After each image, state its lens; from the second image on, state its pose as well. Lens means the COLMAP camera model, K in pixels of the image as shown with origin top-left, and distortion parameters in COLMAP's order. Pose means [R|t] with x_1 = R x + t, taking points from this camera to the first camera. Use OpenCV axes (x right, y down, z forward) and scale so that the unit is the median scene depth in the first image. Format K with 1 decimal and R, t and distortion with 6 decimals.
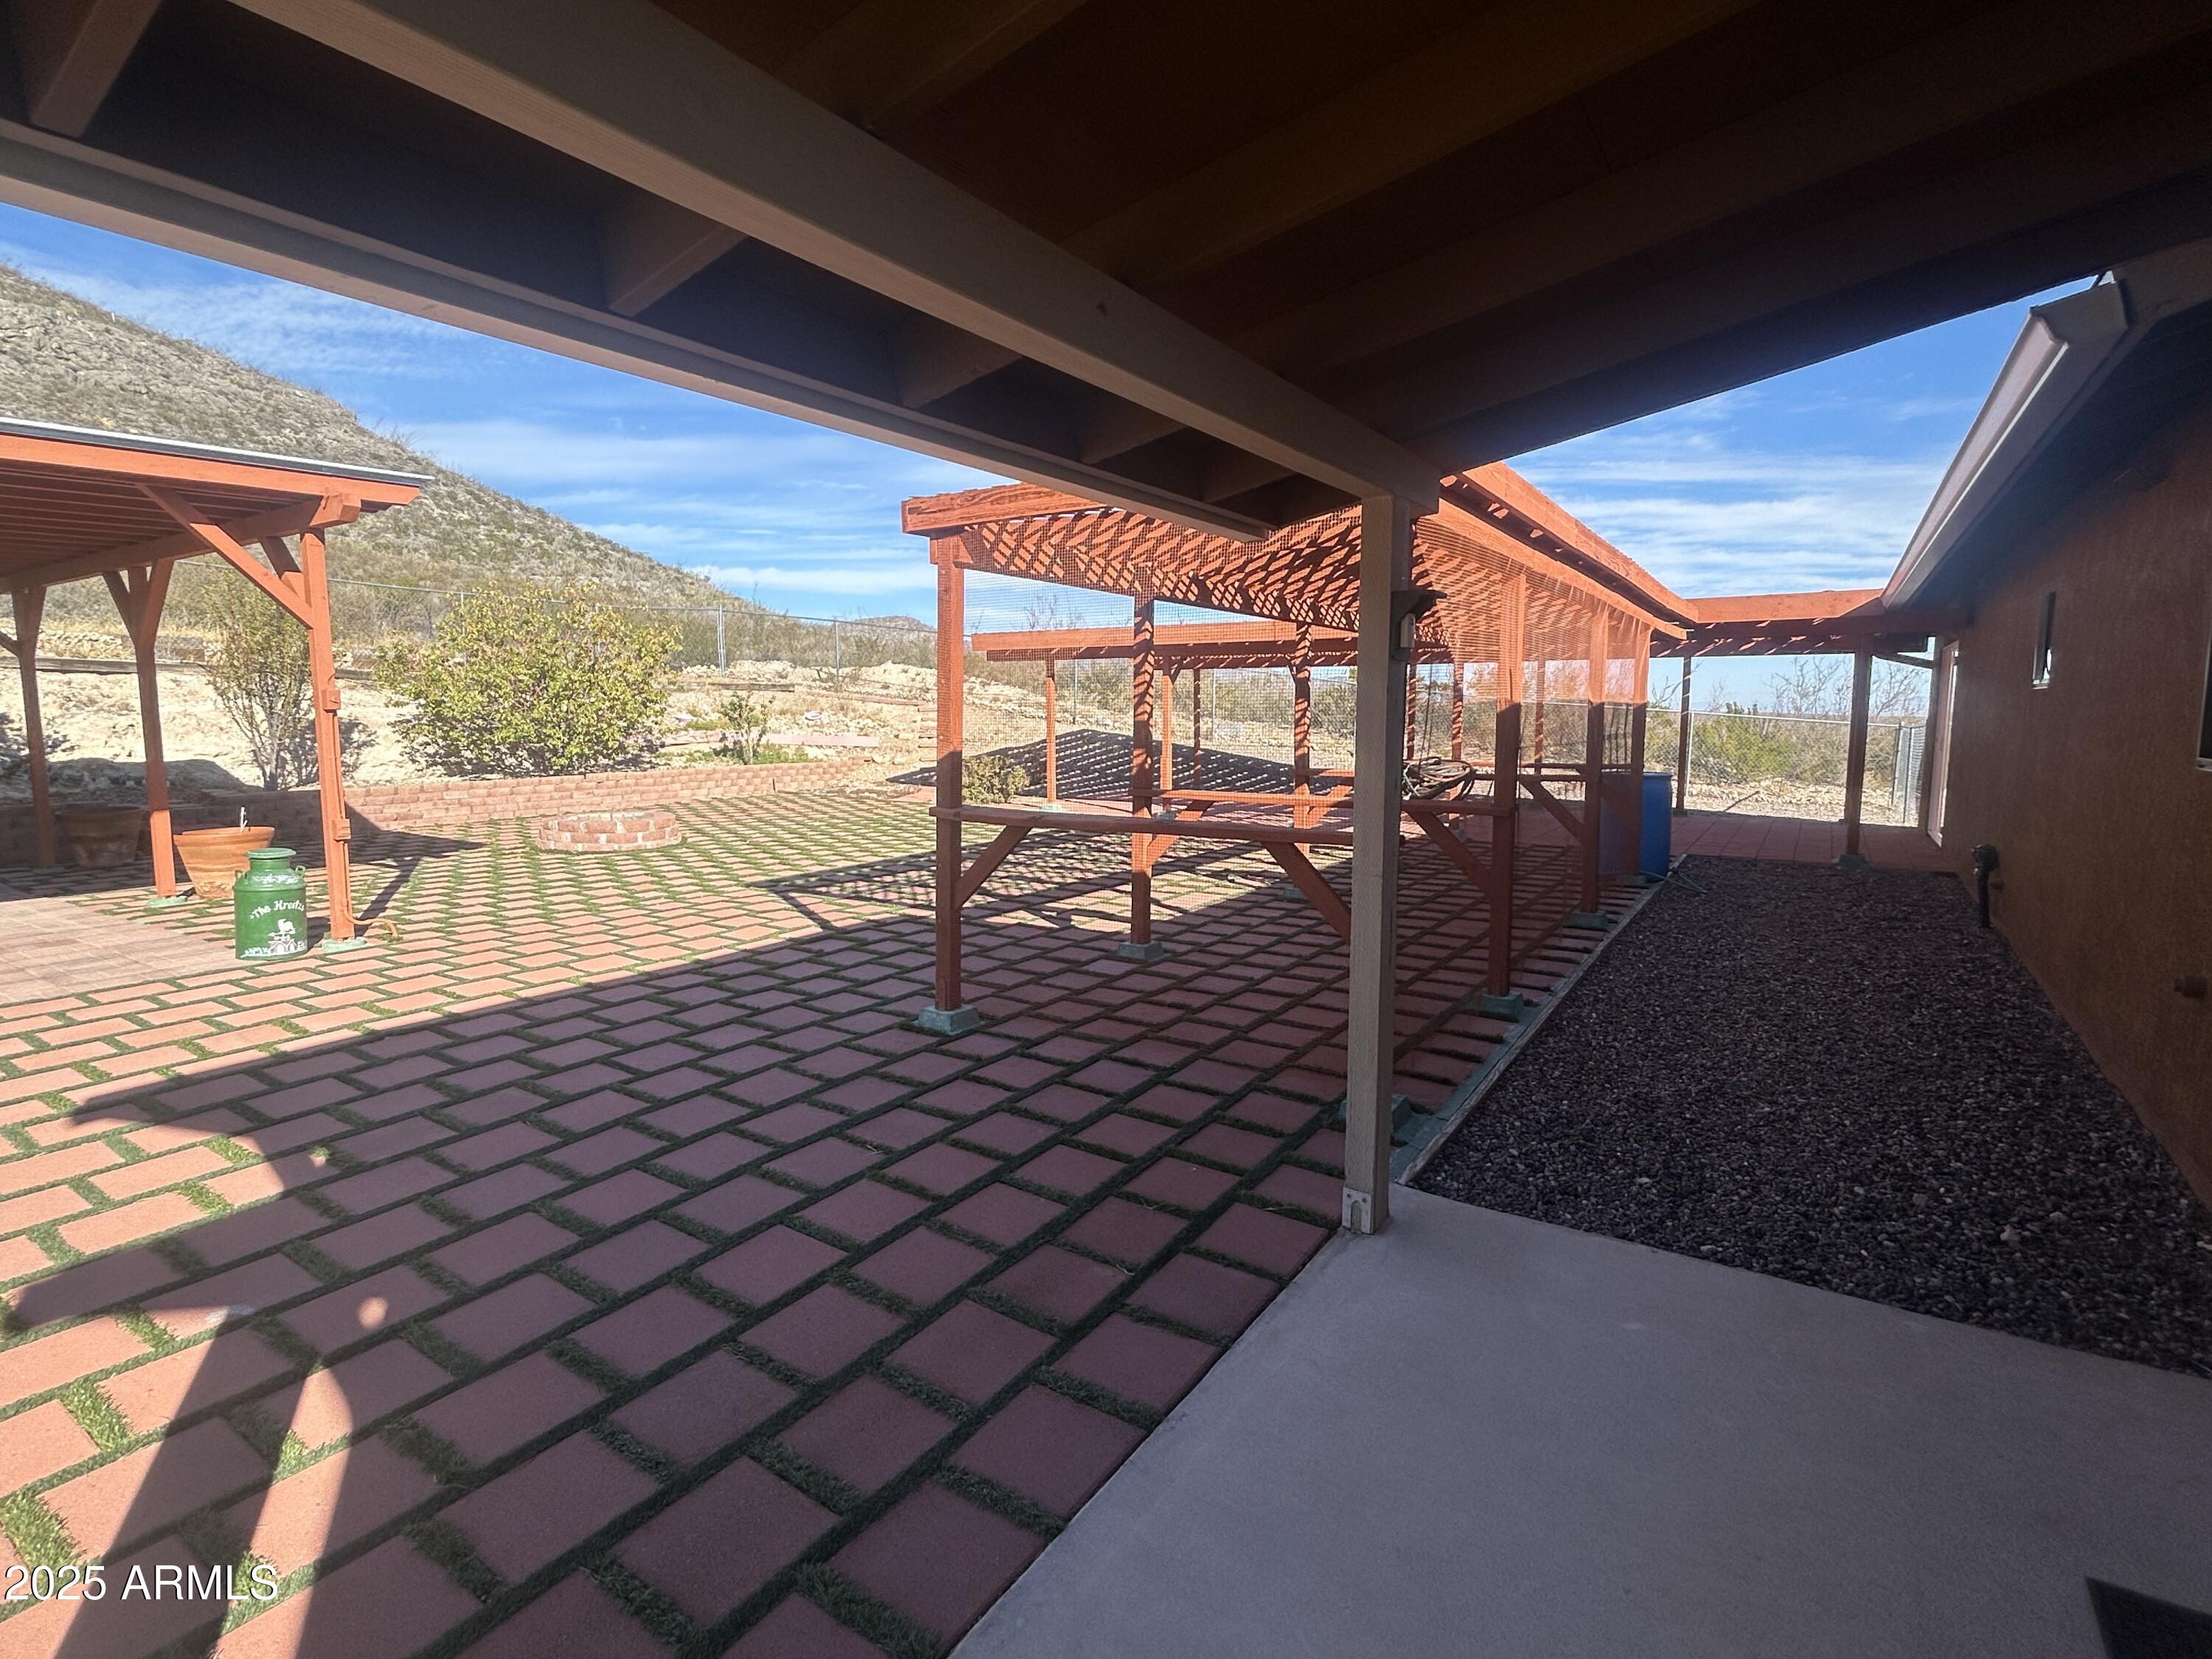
lens RADIAL K [[1074.1, 0, 1095.4], [0, 1074.1, 827.9], [0, 0, 1]] dist [-0.001706, 0.003713]
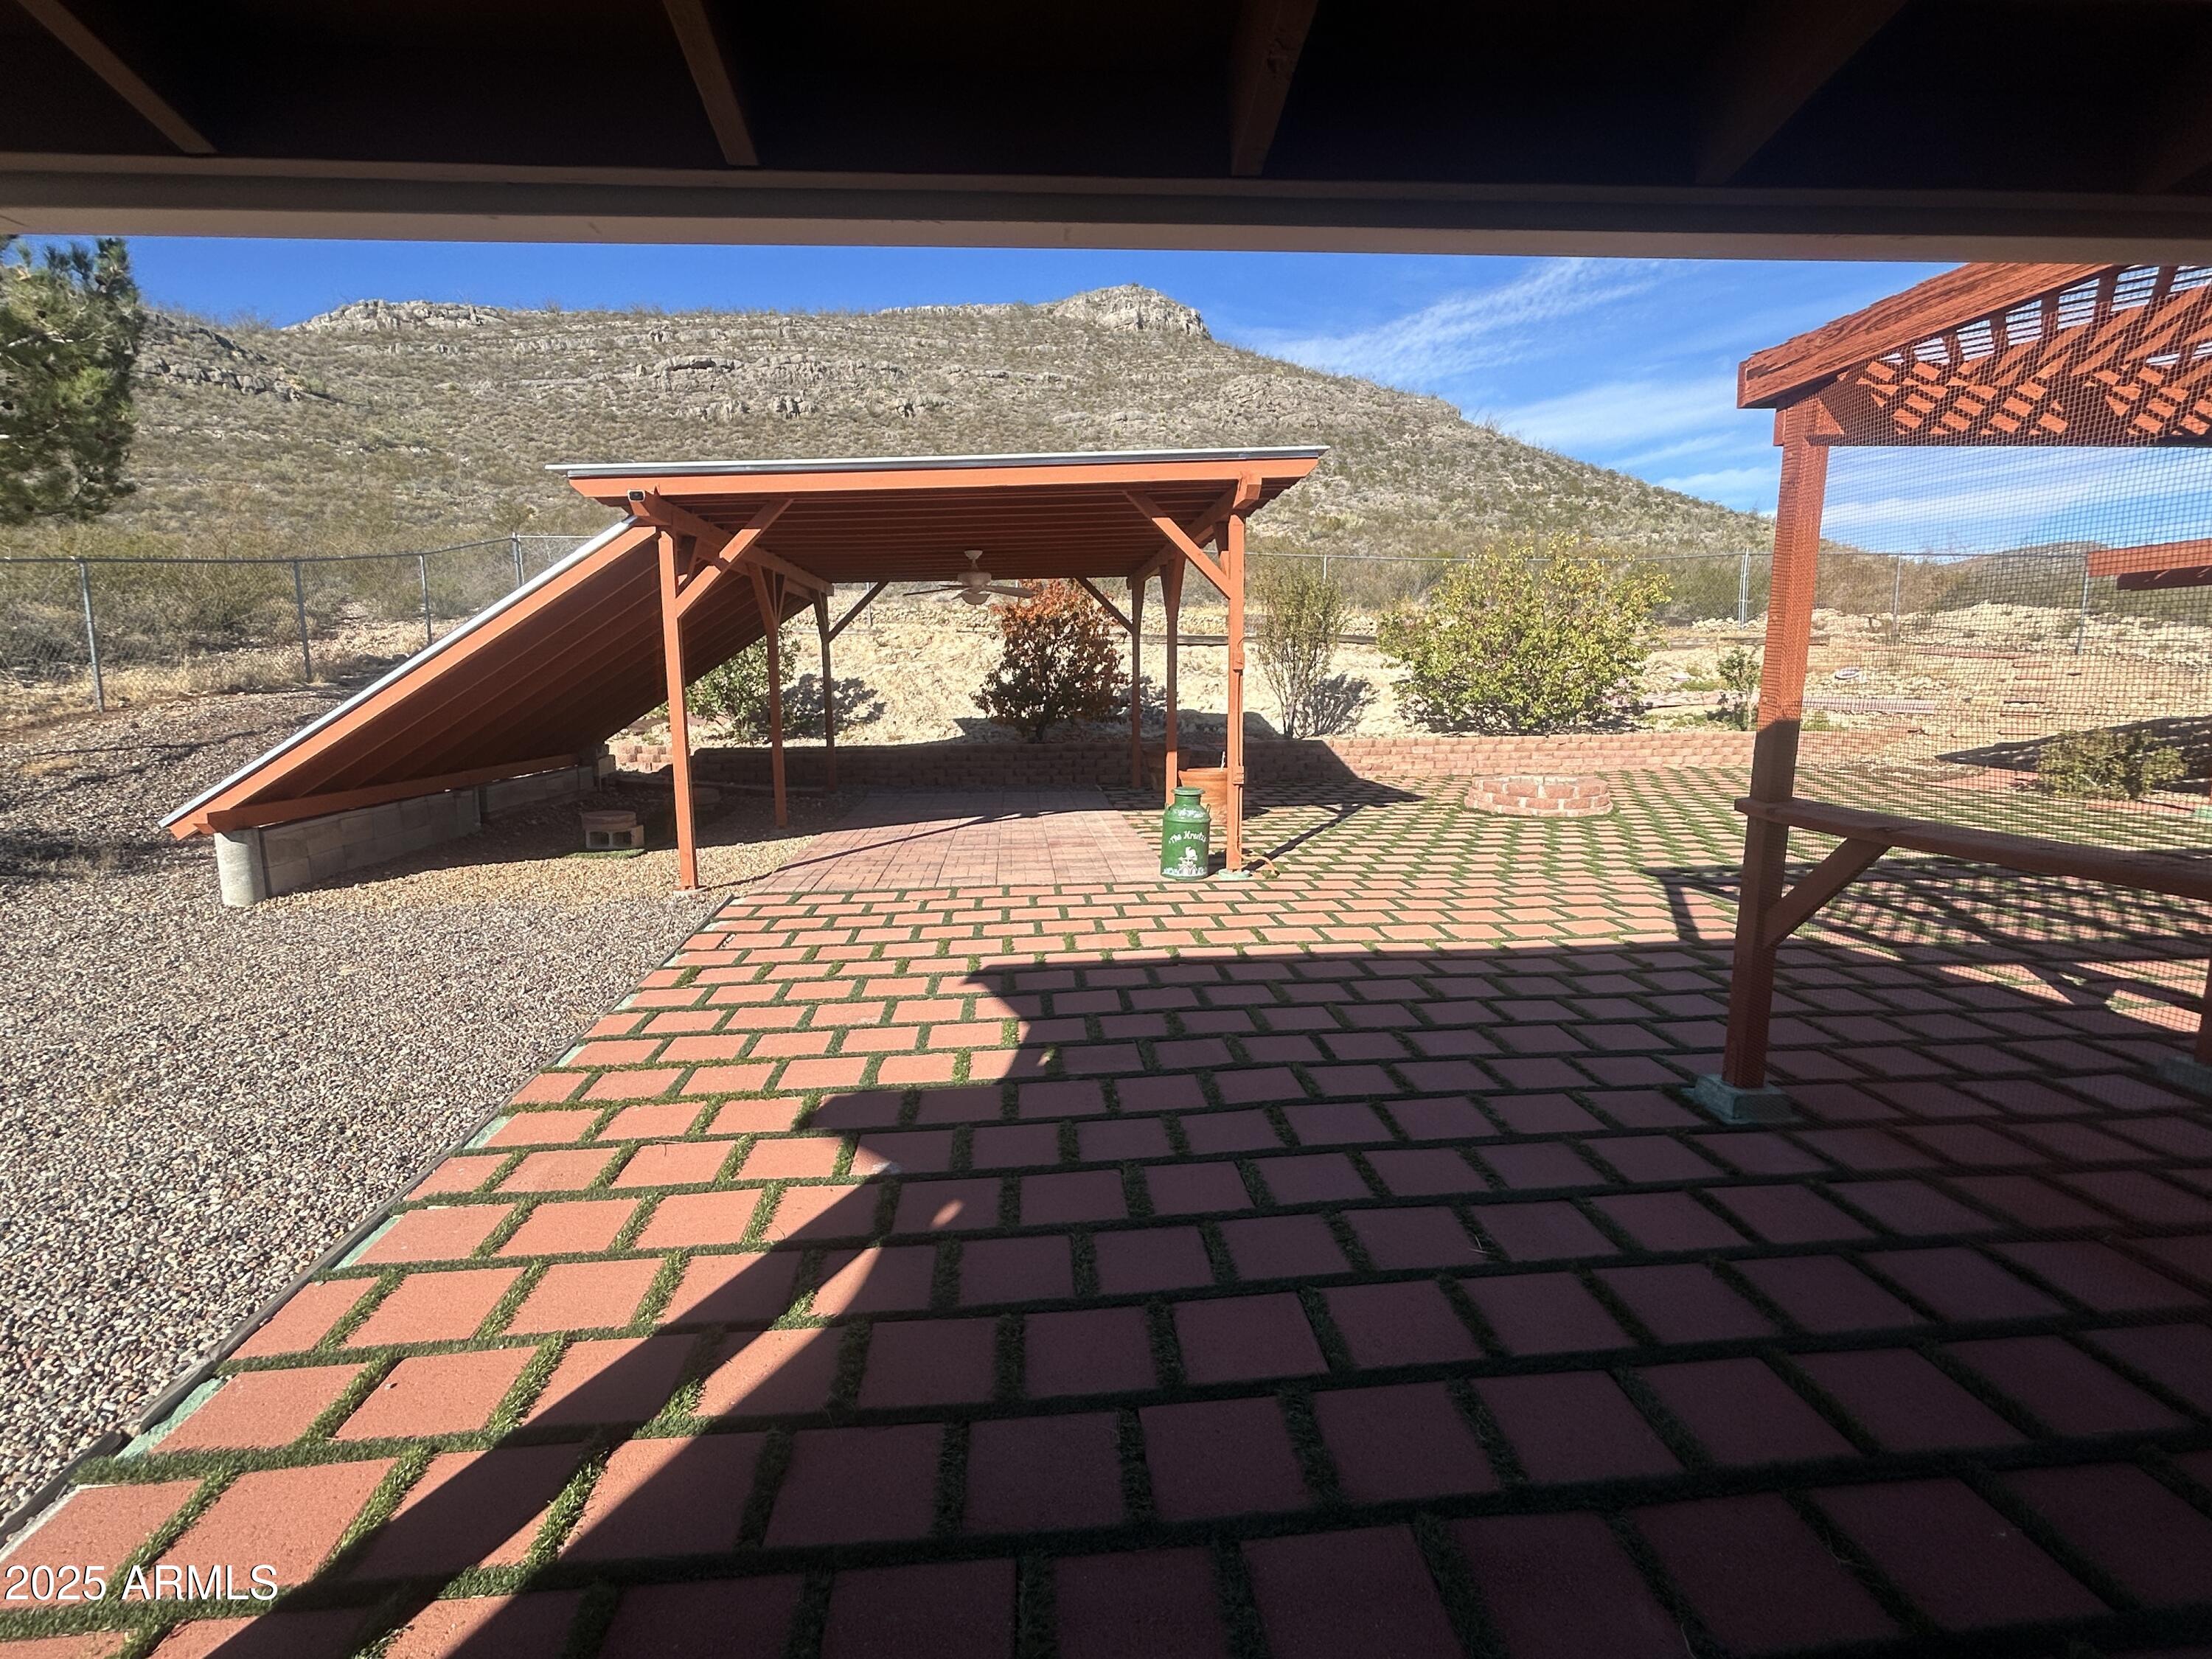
lens RADIAL K [[1074.1, 0, 1109.4], [0, 1074.1, 827.1], [0, 0, 1]] dist [-0.001706, 0.003713]
pose [[0.623838, 0.103855, -0.774623, 0.060033], [-0.076347, 0.994489, 0.071846, -0.008820], [0.777816, 0.014320, 0.628329, 0.104007]]
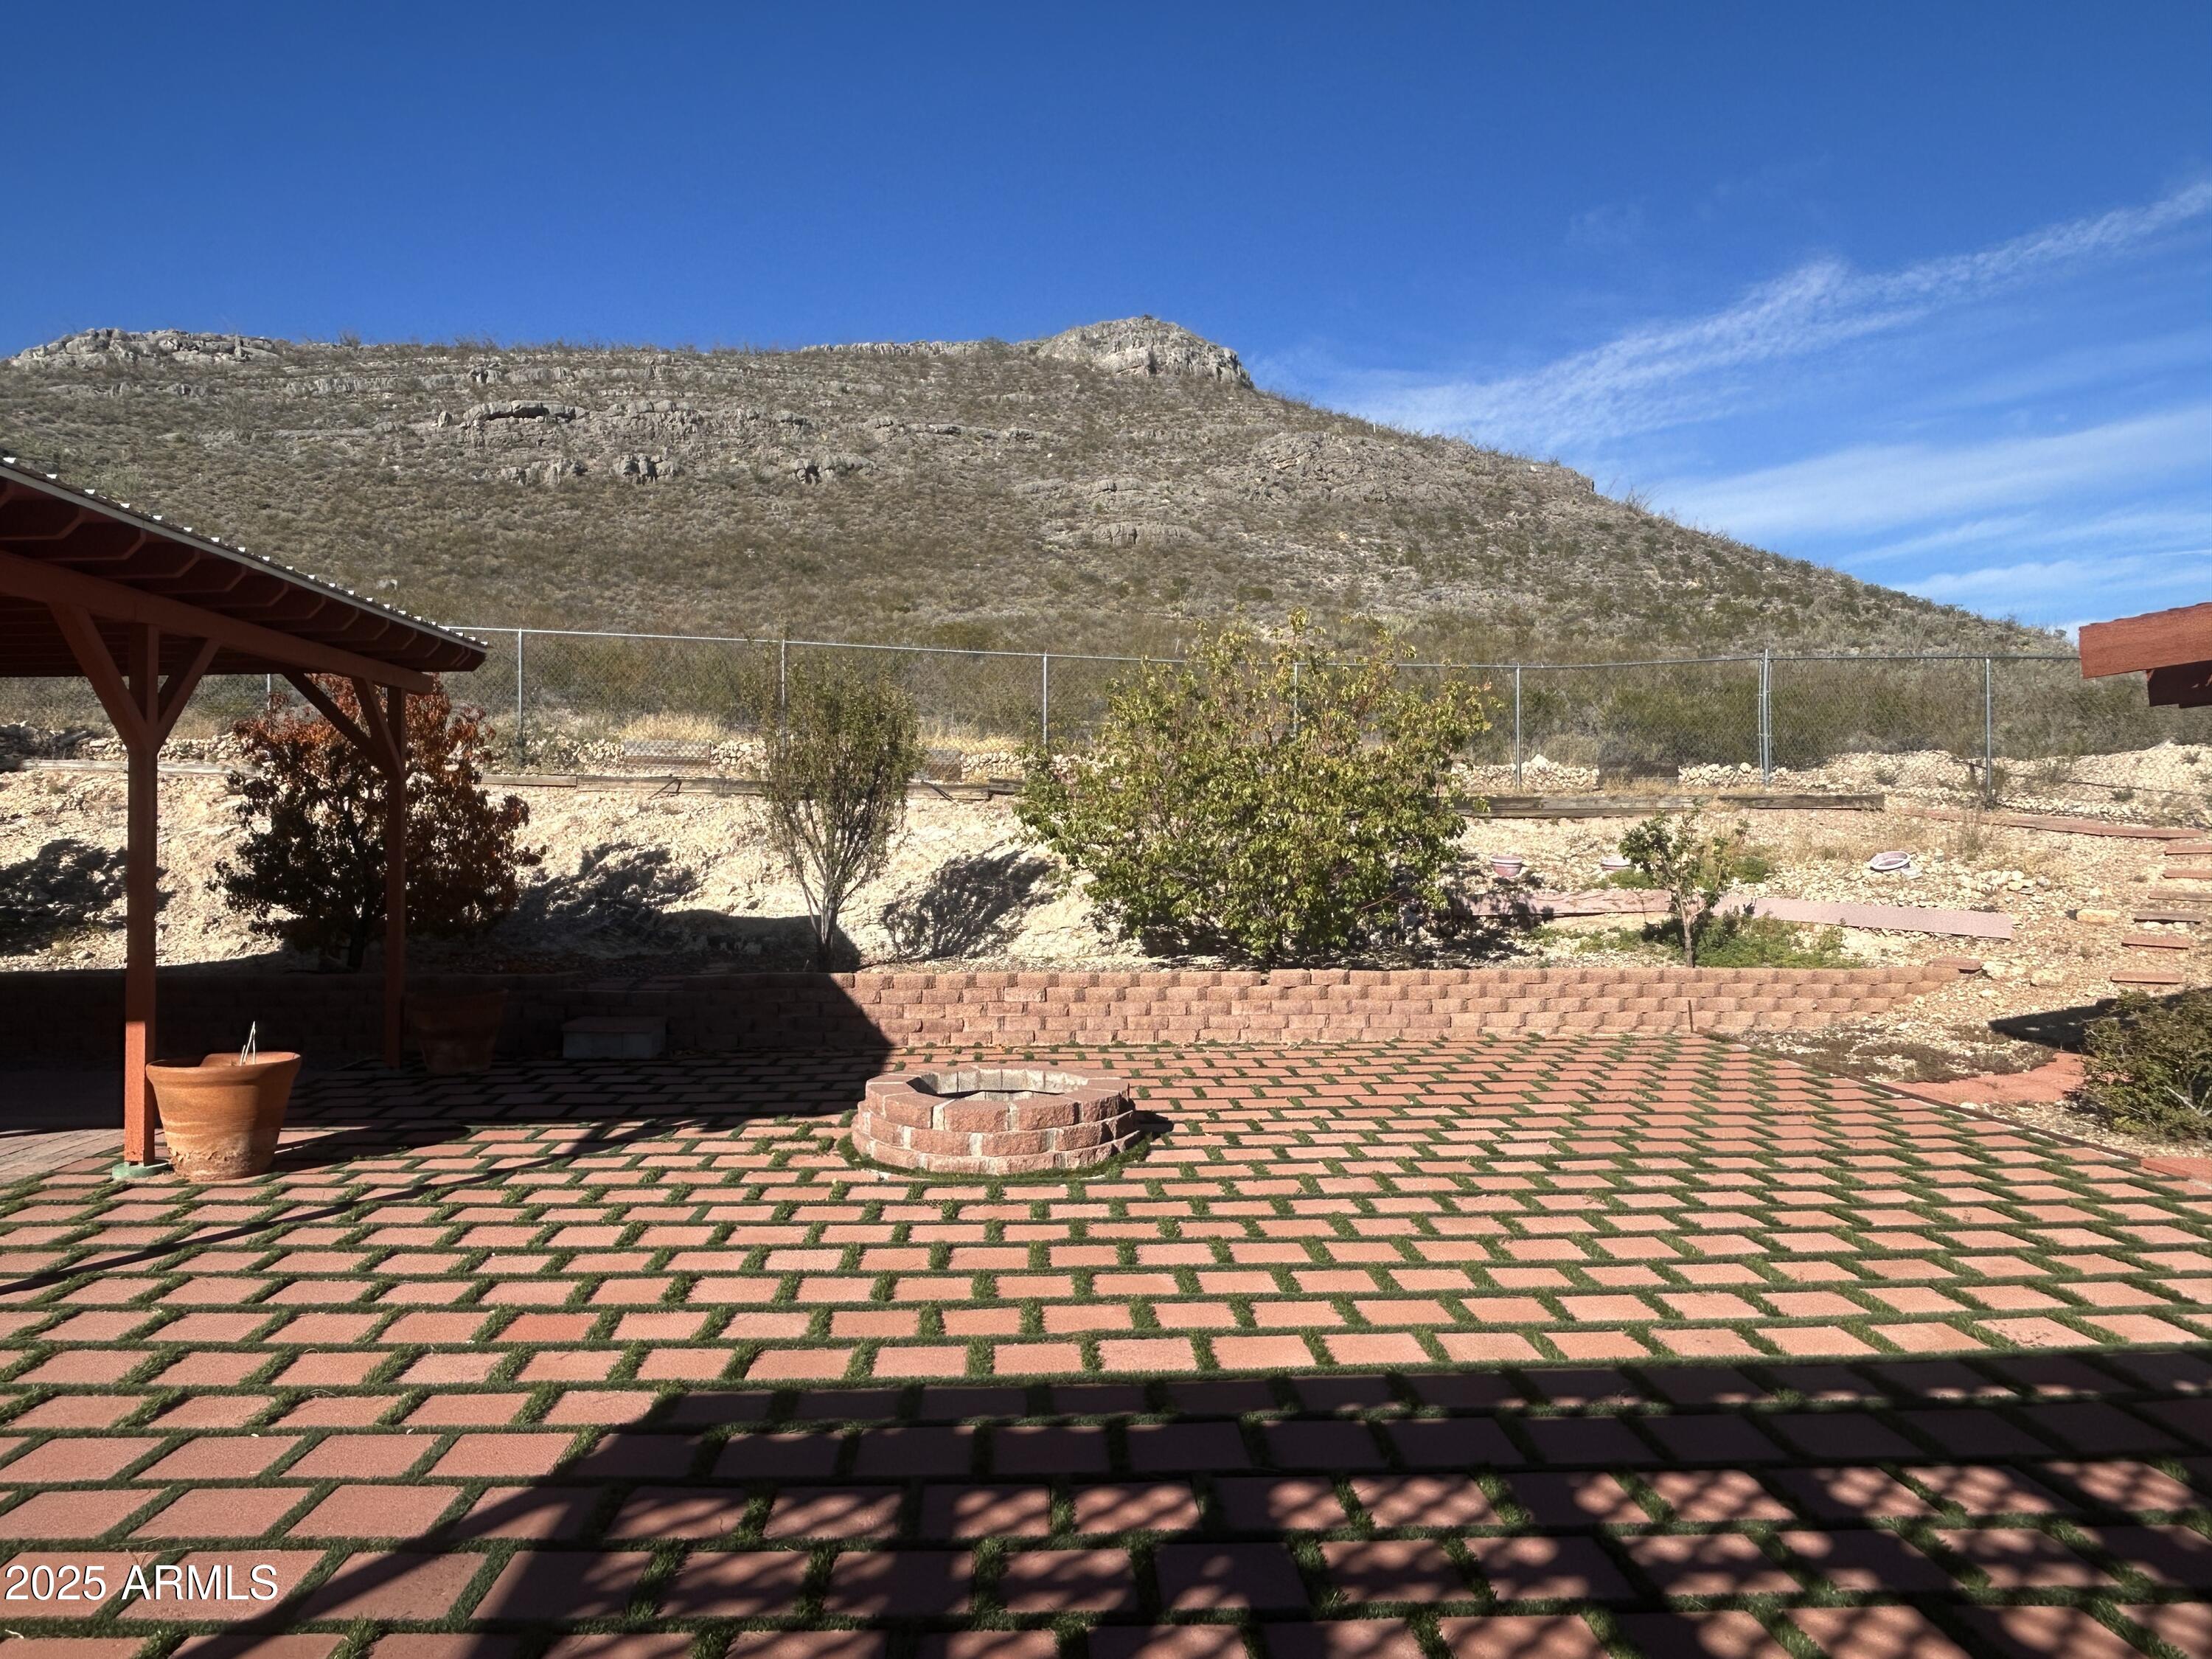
lens RADIAL K [[1516.5, 0, 1101.6], [0, 1516.5, 834.2], [0, 0, 1]] dist [0.013646, -0.009647]
pose [[0.604018, -0.000566, -0.796970, 0.099341], [-0.090105, 0.993540, -0.068995, -0.079743], [0.791860, 0.113485, 0.600065, 0.664601]]
